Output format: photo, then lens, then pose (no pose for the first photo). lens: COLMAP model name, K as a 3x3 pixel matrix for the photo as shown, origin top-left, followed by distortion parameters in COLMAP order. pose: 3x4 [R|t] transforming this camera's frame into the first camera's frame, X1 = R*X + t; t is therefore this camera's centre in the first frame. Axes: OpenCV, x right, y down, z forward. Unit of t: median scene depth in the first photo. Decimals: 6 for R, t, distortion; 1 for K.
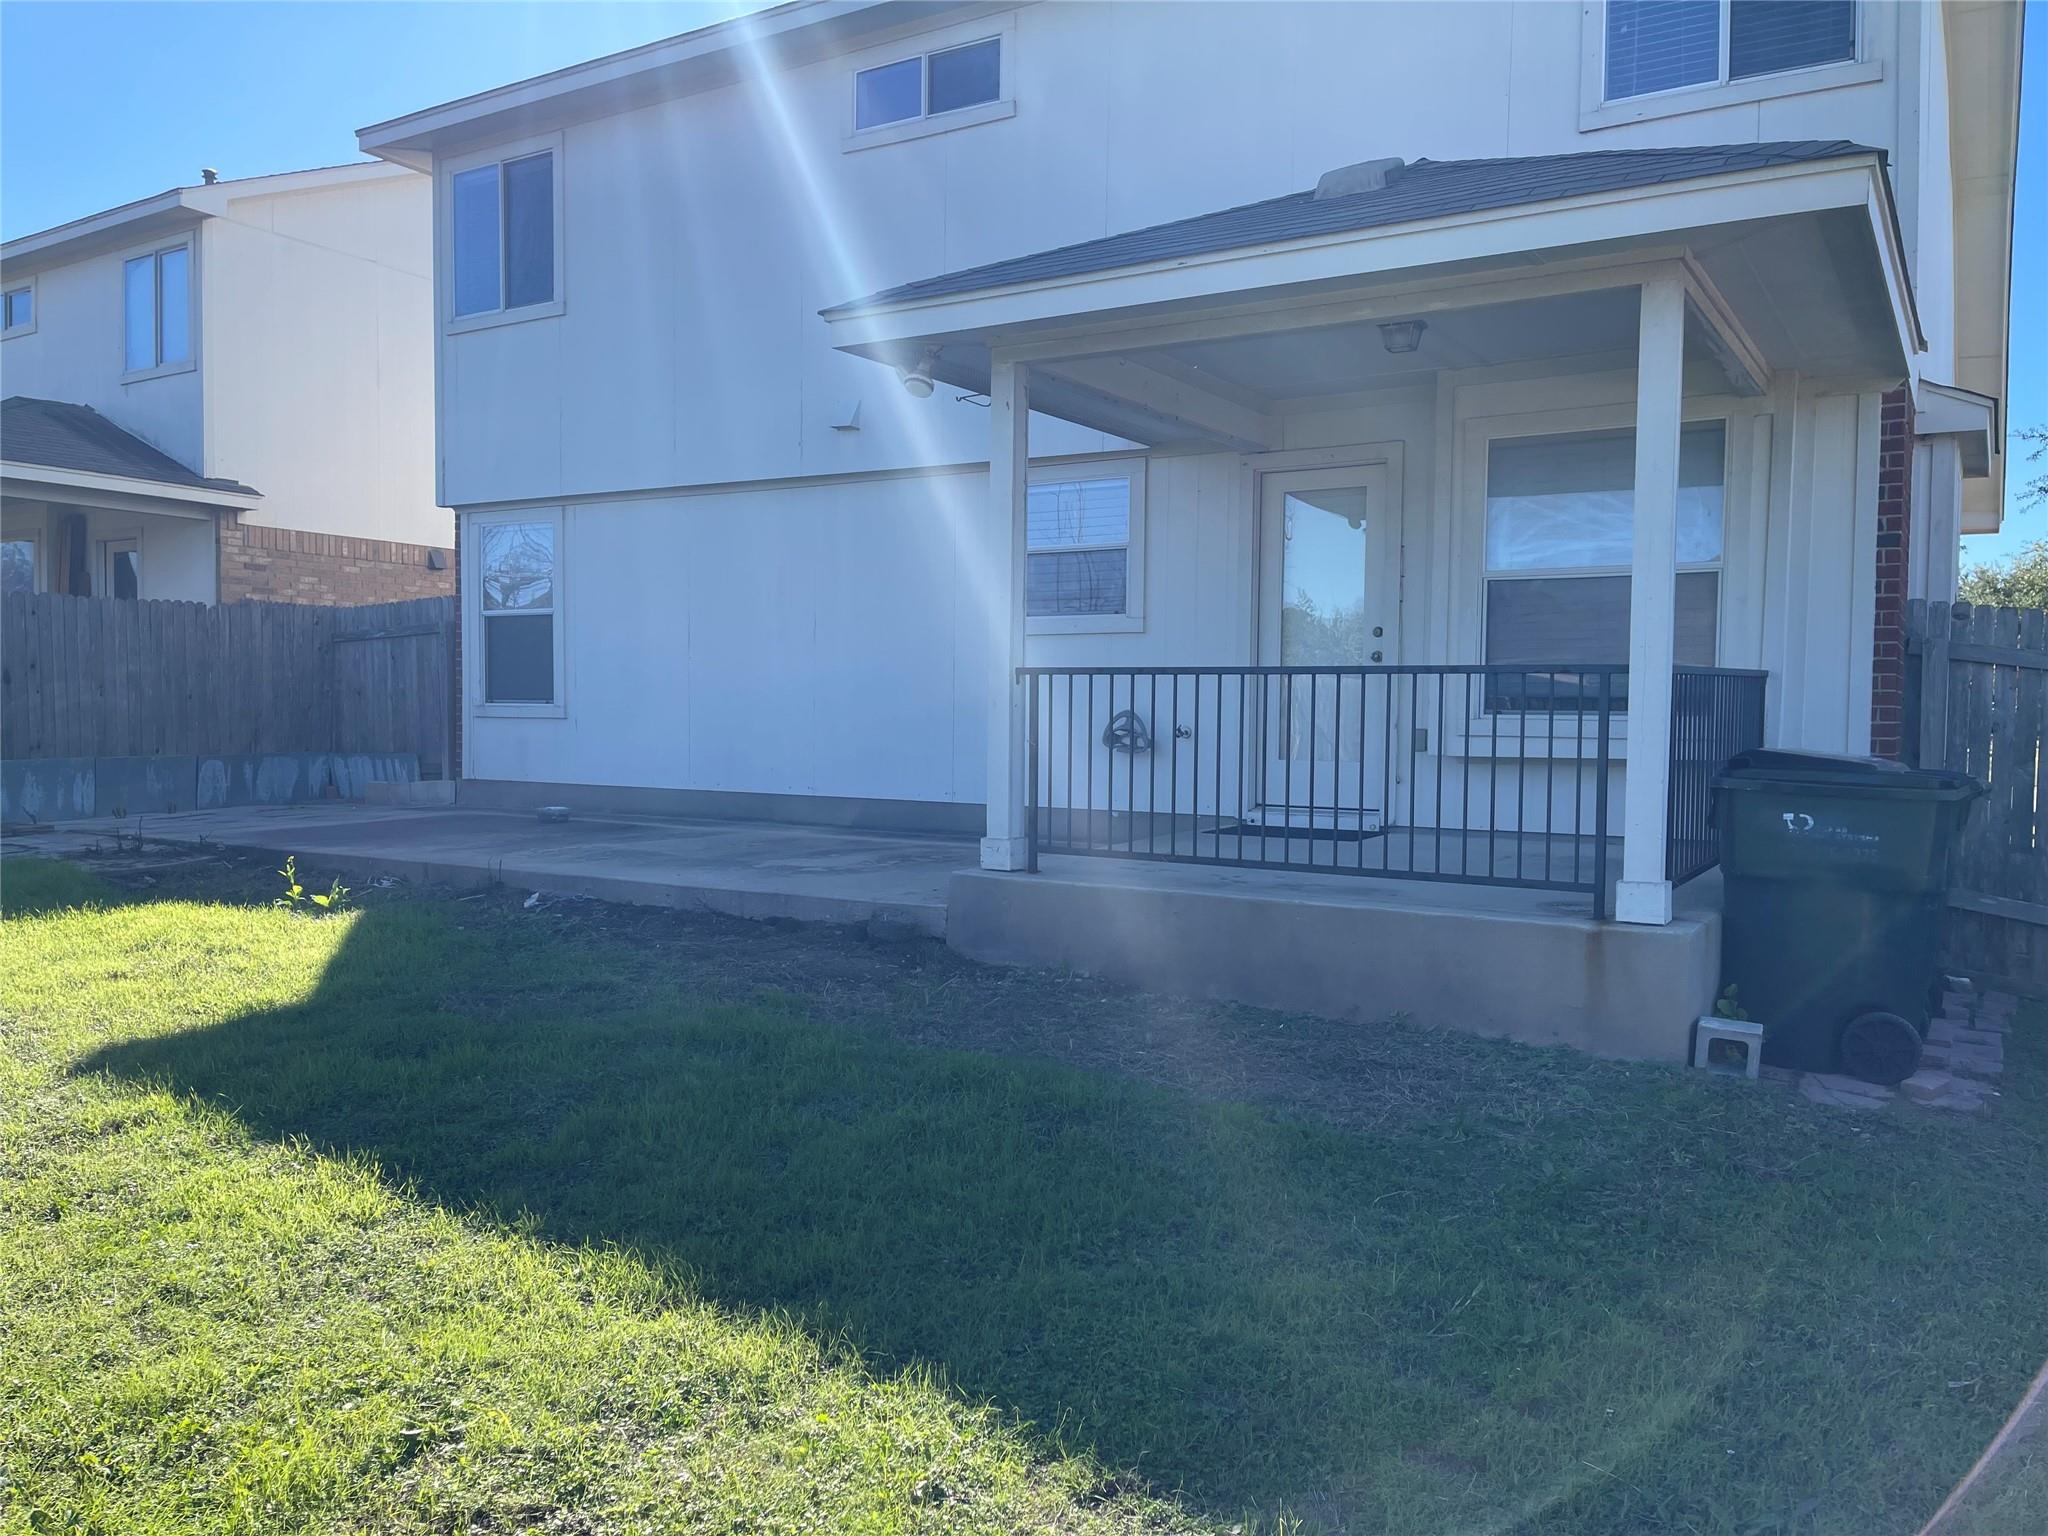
lens RADIAL K [[1550.4, 0, 1007.3], [0, 1550.4, 771.2], [0, 0, 1]] dist [0.066080, -0.064601]
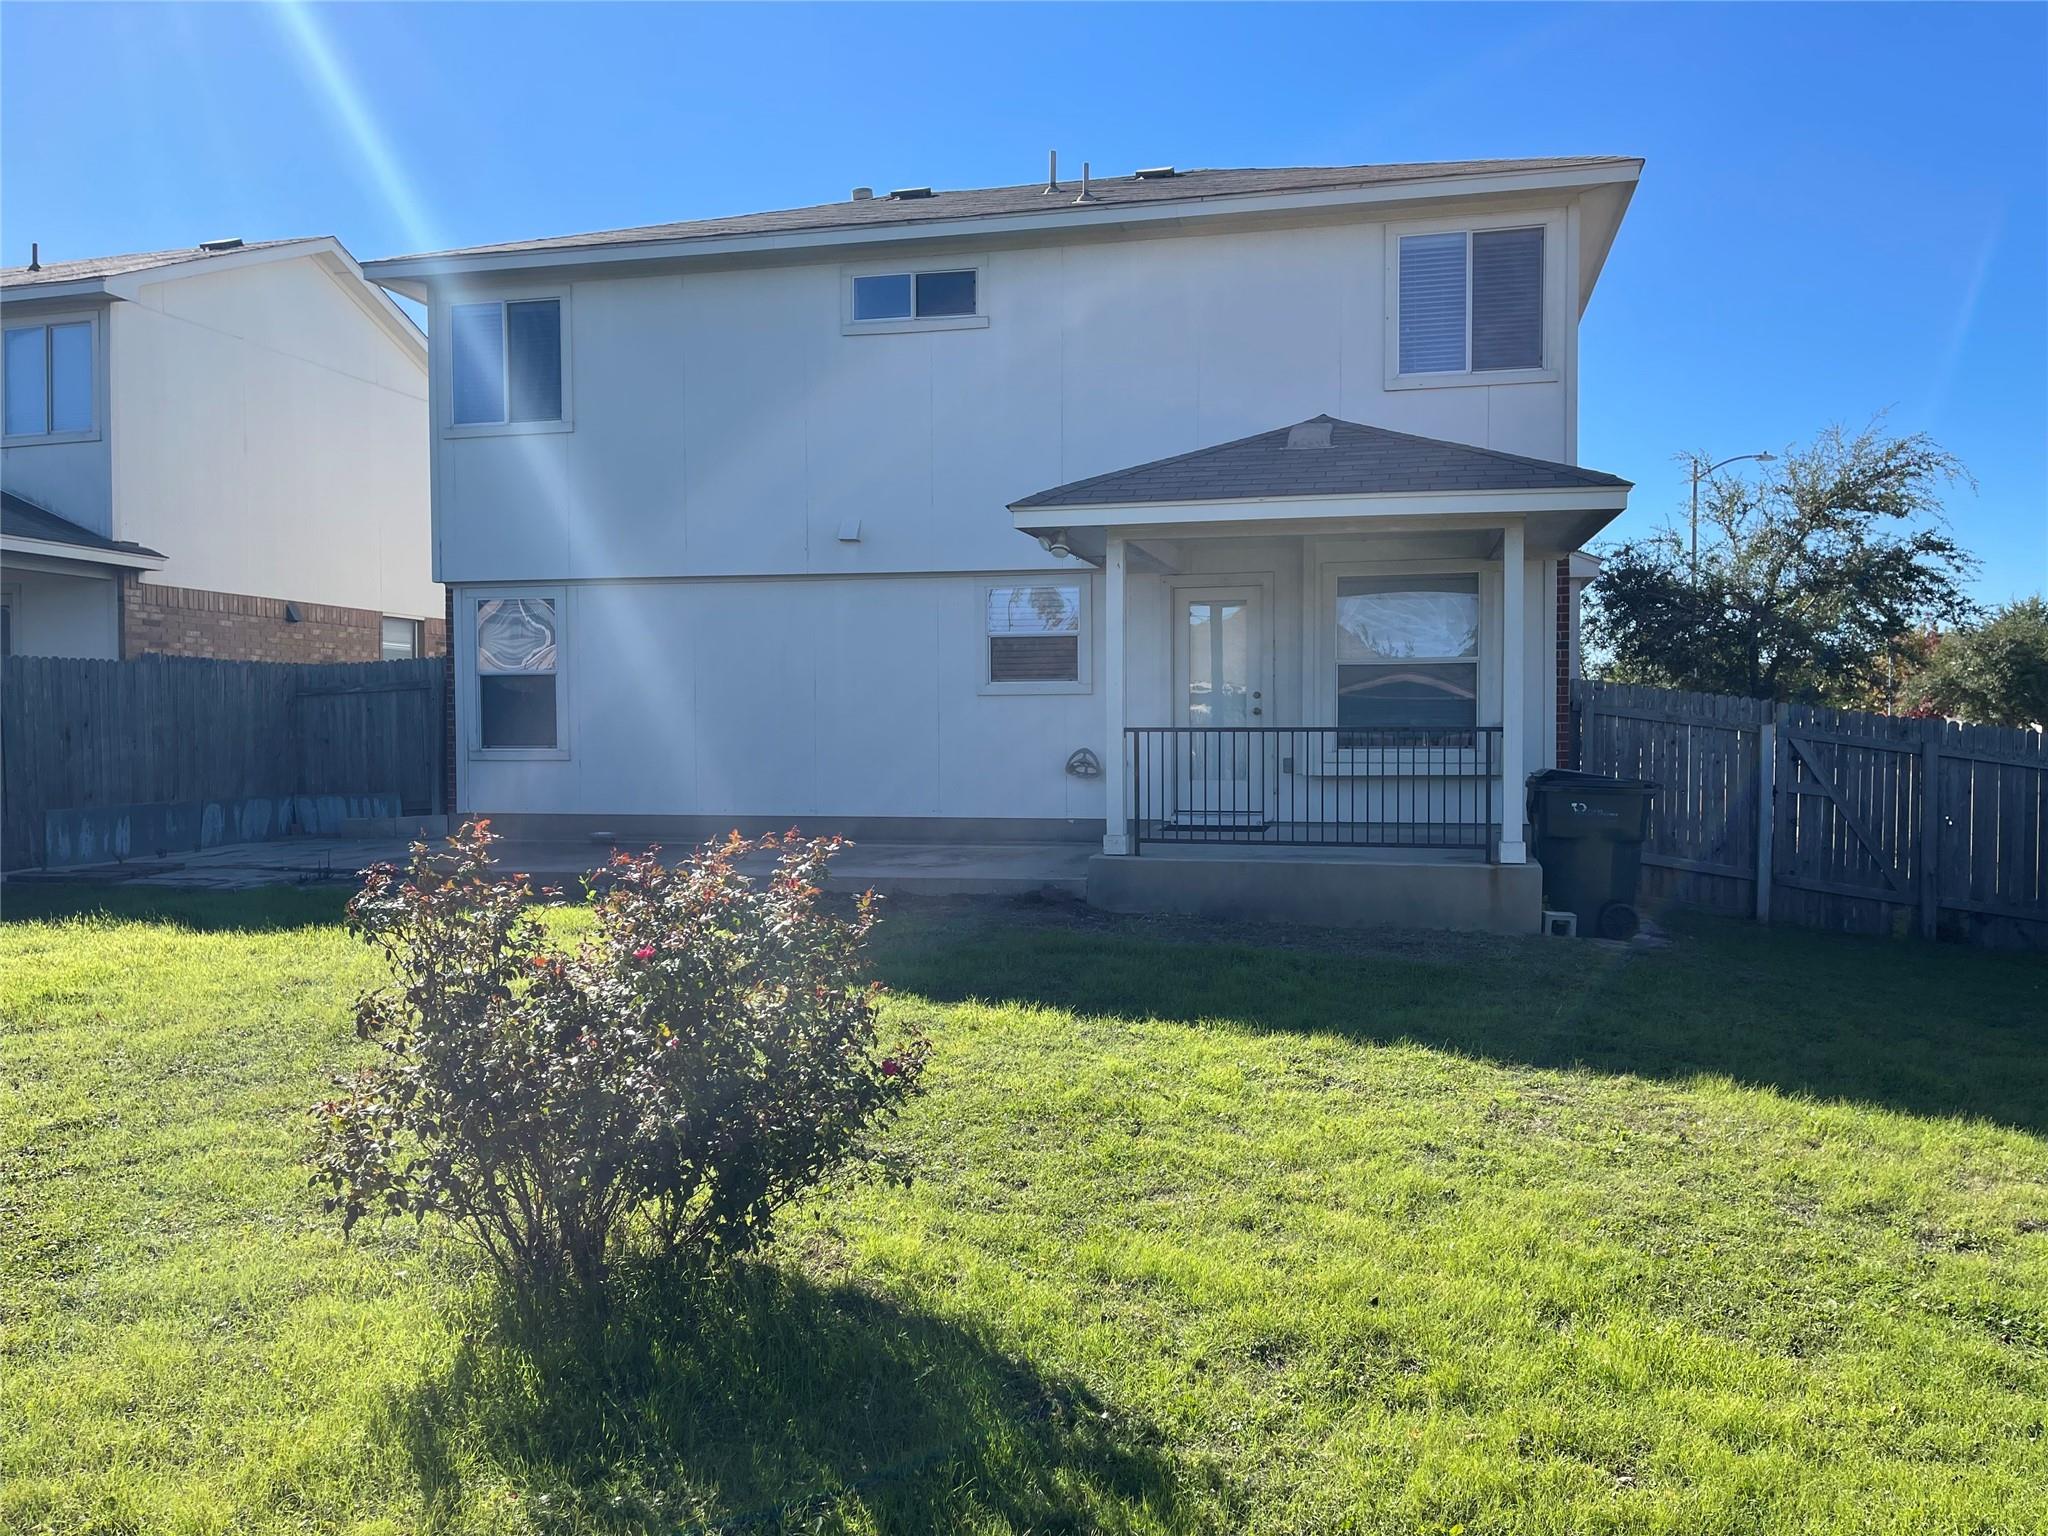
lens RADIAL K [[1550.4, 0, 1035.7], [0, 1550.4, 766.5], [0, 0, 1]] dist [0.066080, -0.064601]
pose [[0.947371, -0.022404, 0.319354, -0.315284], [0.026796, 0.999597, -0.009364, -0.007603], [-0.319015, 0.017429, 0.947589, -0.257398]]
